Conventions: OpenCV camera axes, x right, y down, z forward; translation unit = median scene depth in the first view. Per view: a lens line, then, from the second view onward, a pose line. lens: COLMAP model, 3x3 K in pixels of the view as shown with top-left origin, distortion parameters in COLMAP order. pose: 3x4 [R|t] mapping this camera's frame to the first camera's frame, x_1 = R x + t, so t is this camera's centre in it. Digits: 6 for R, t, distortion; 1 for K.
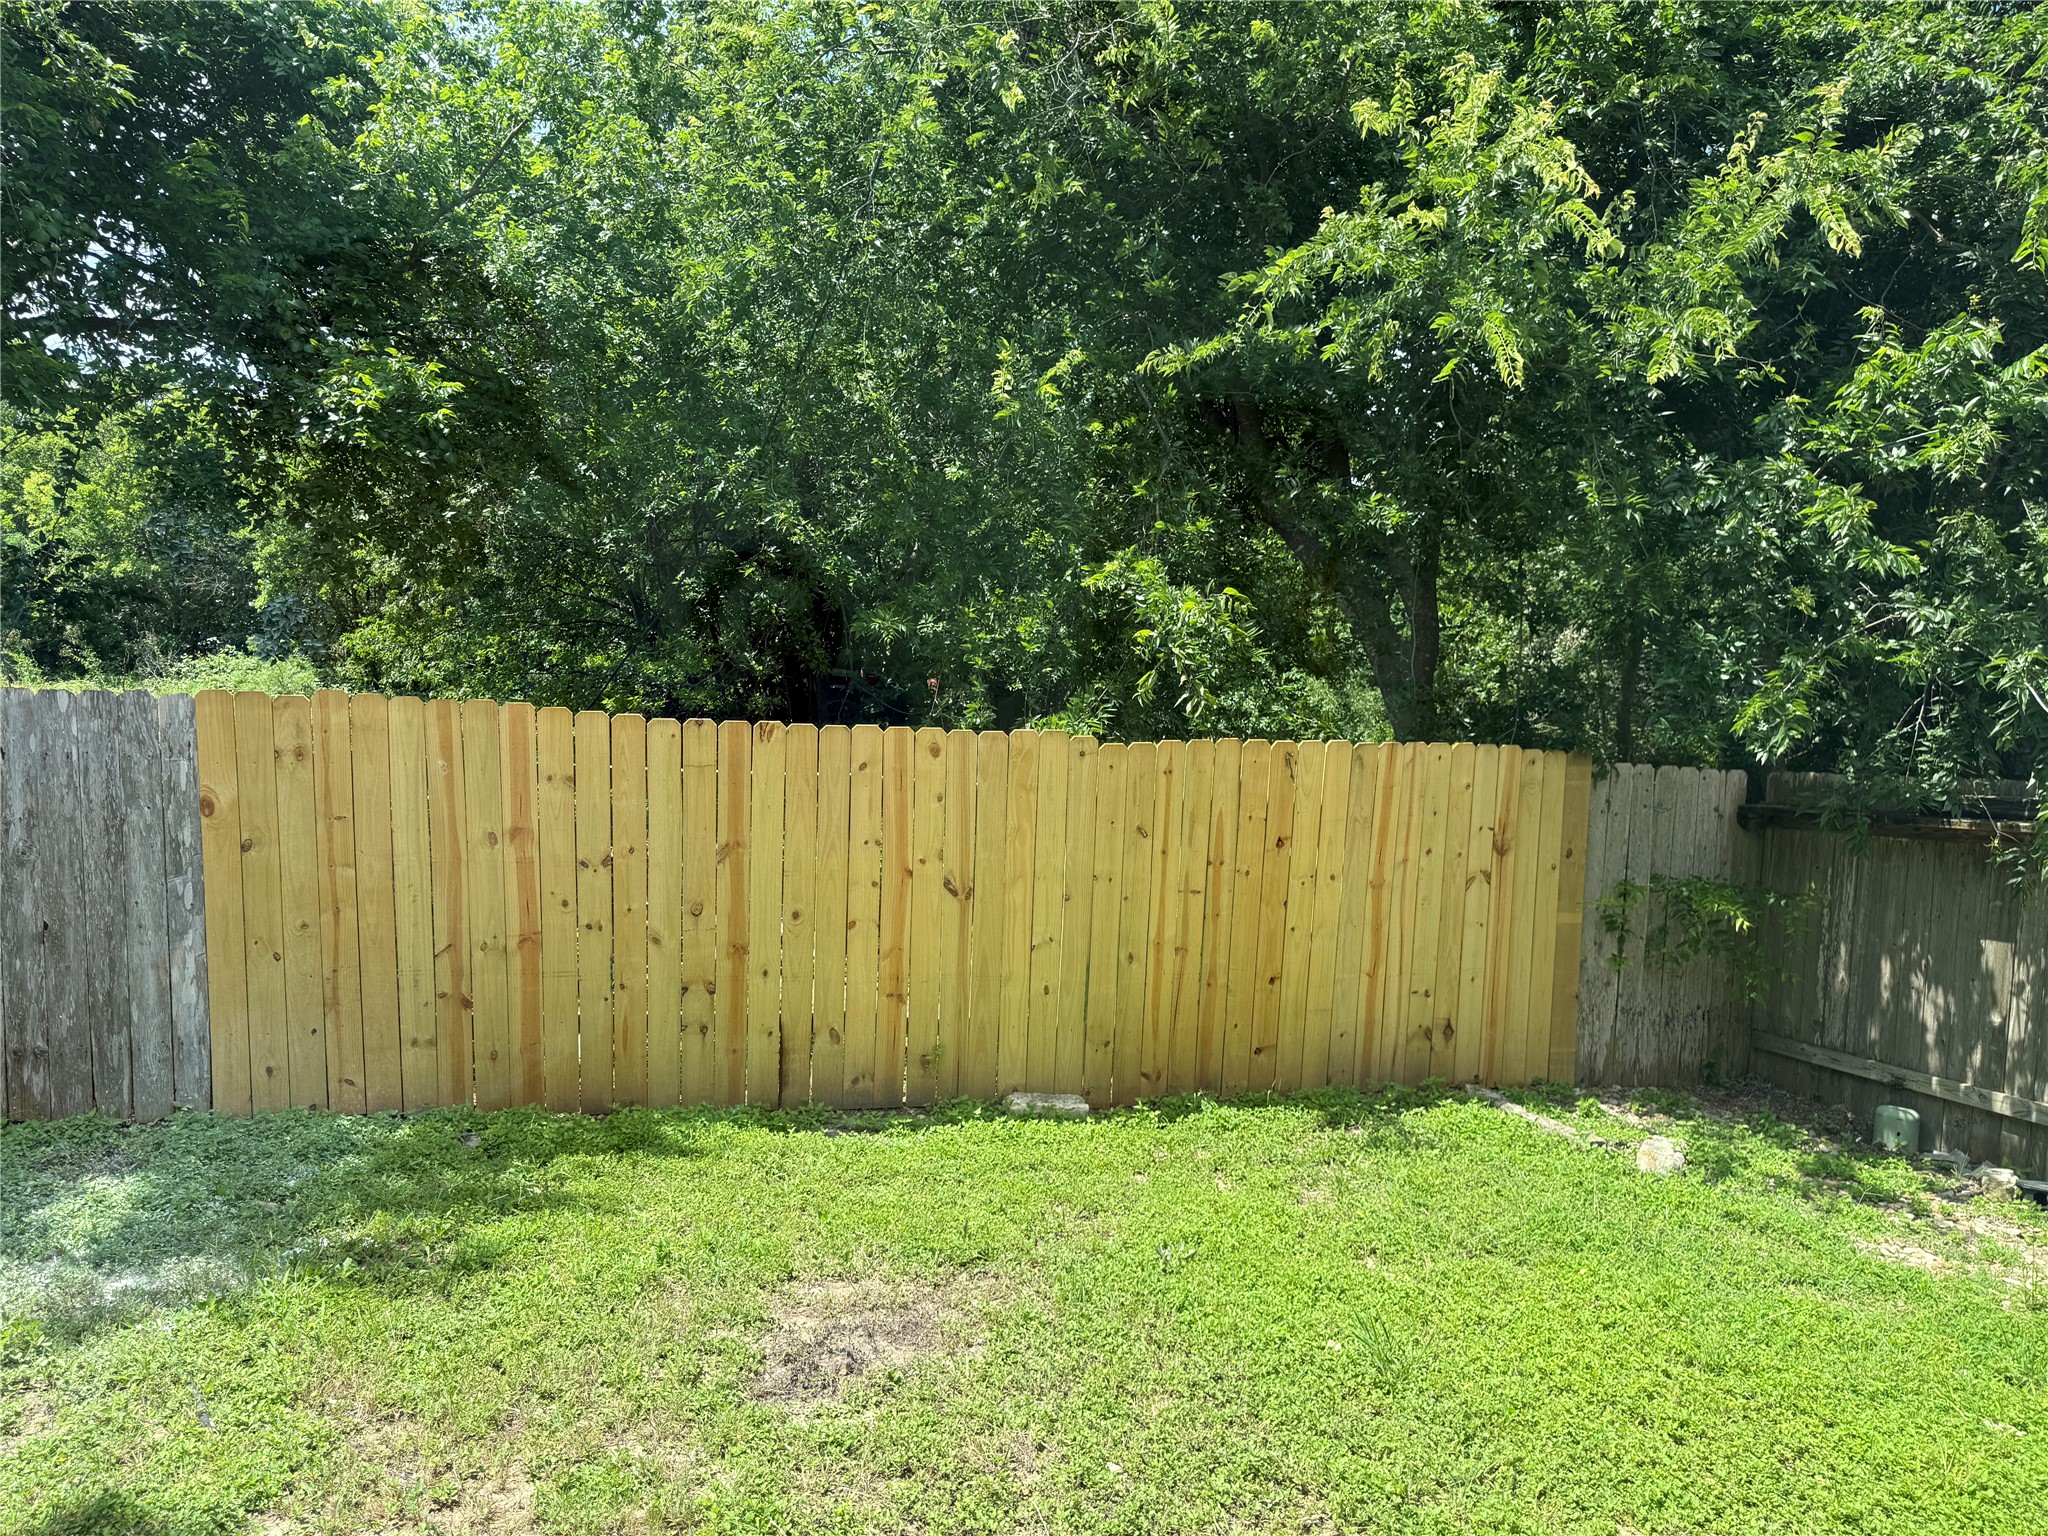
lens RADIAL K [[1435.4, 0, 1024.0], [0, 1435.4, 768.0], [0, 0, 1]] dist [0.062647, -0.076169]
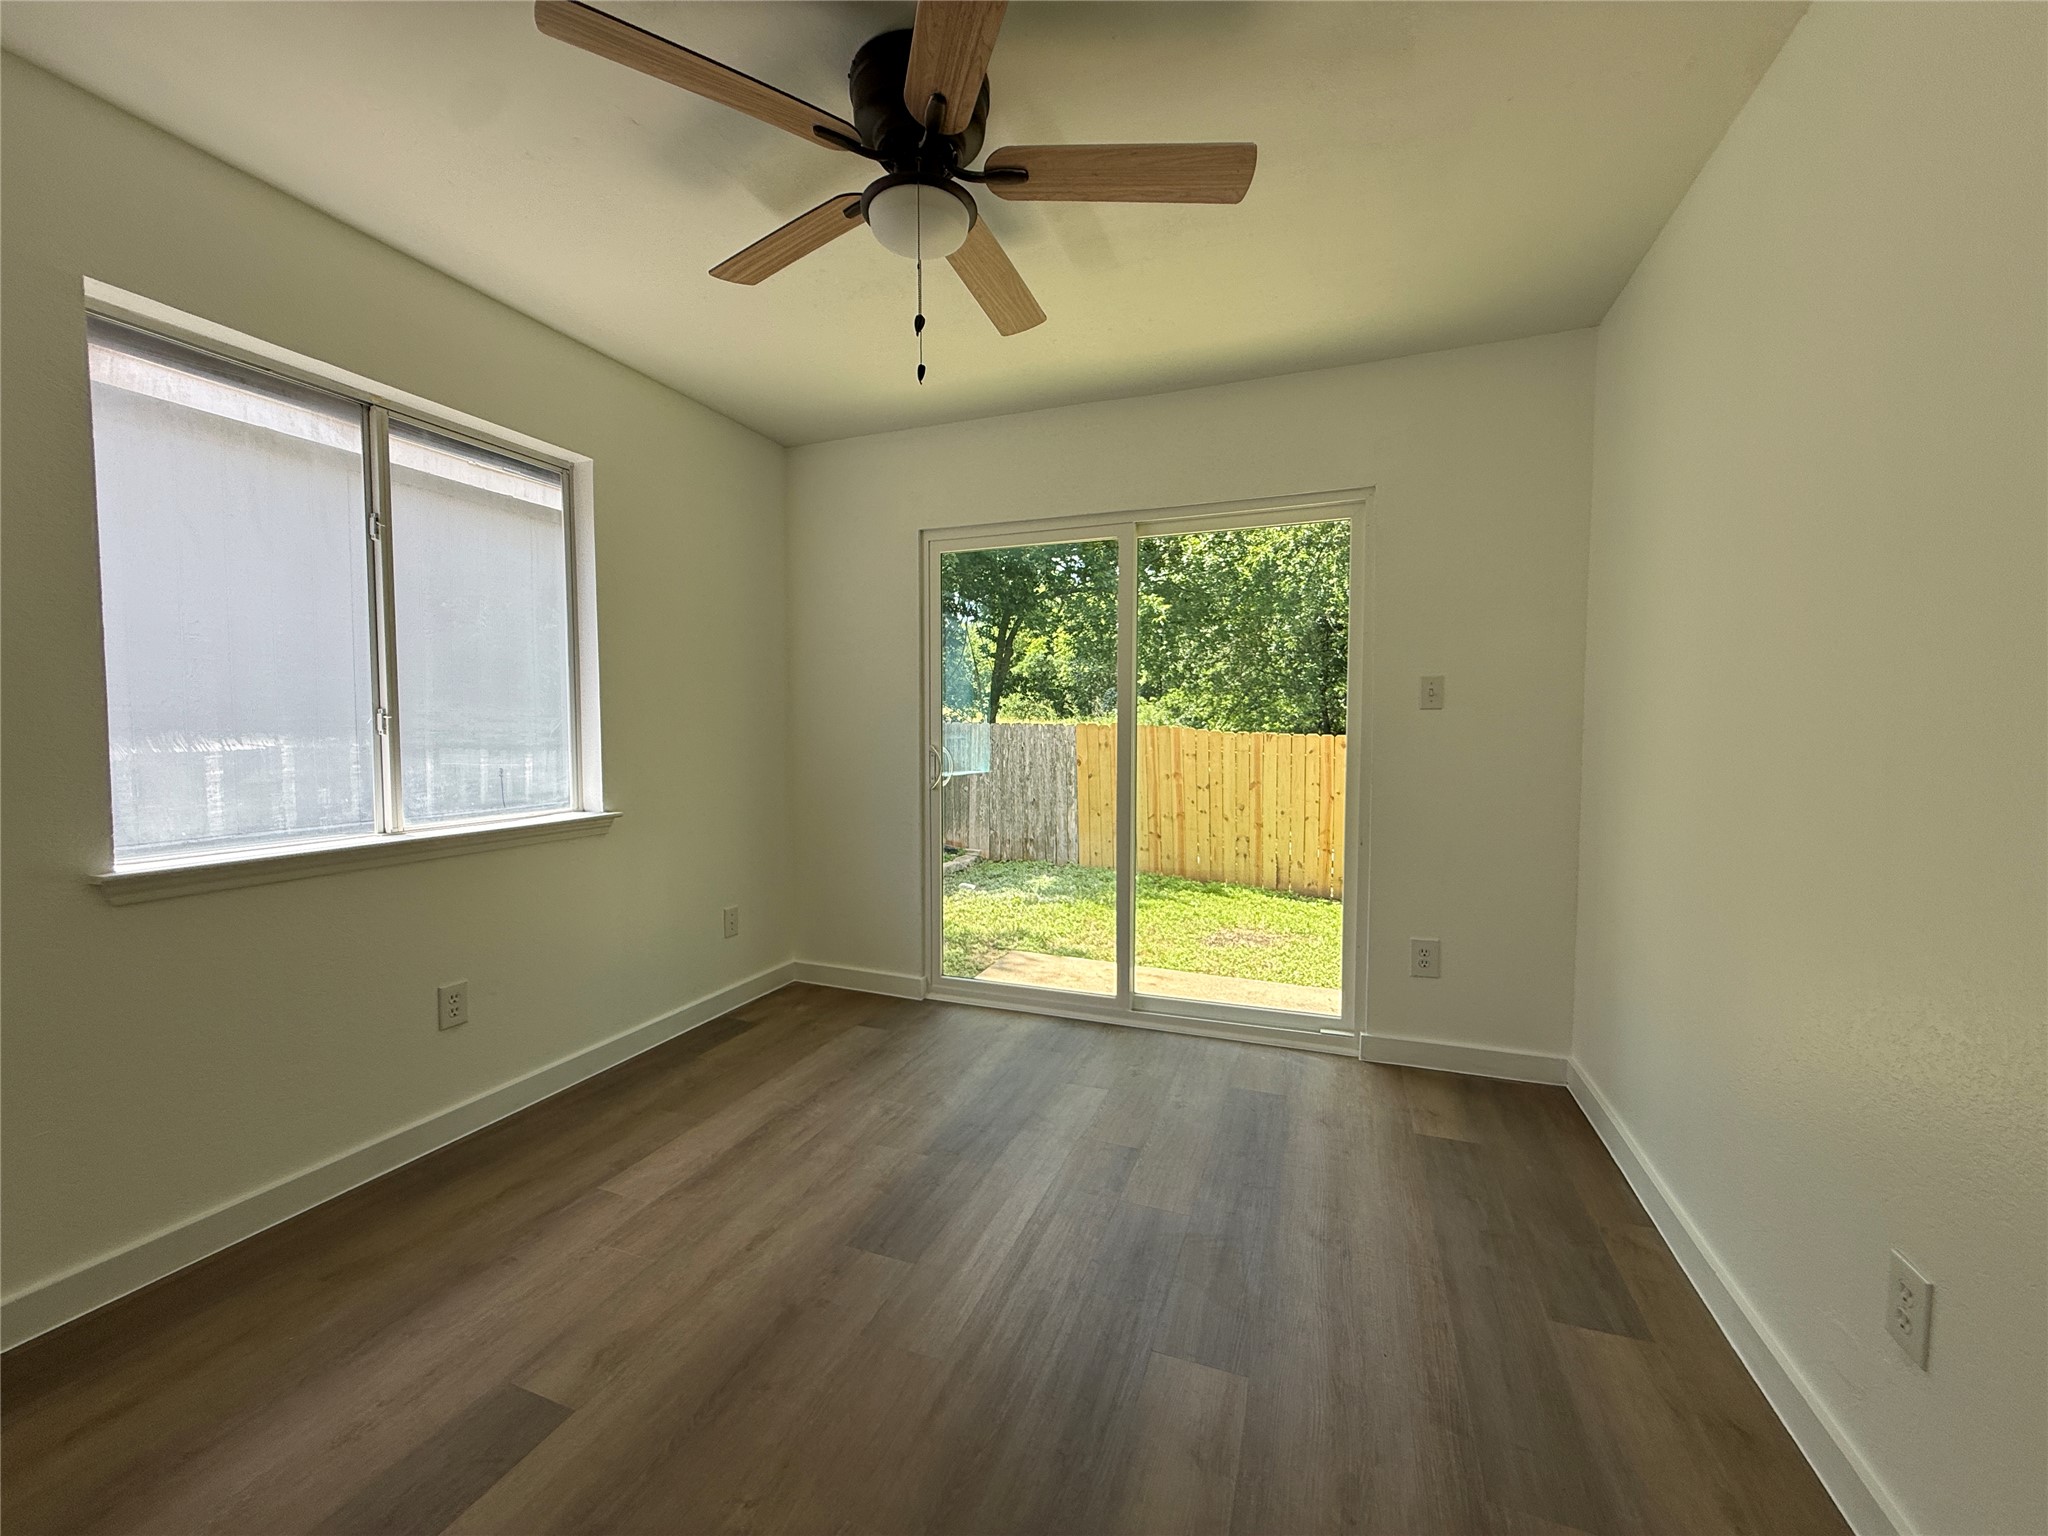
lens RADIAL K [[814.7, 0, 1017.8], [0, 814.7, 769.1], [0, 0, 1]] dist [-0.001210, -0.000242]
pose [[0.798509, 0.024483, -0.601484, 0.317018], [-0.021018, 0.999697, 0.012790, 0.020131], [0.601616, 0.002429, 0.798782, -0.379358]]
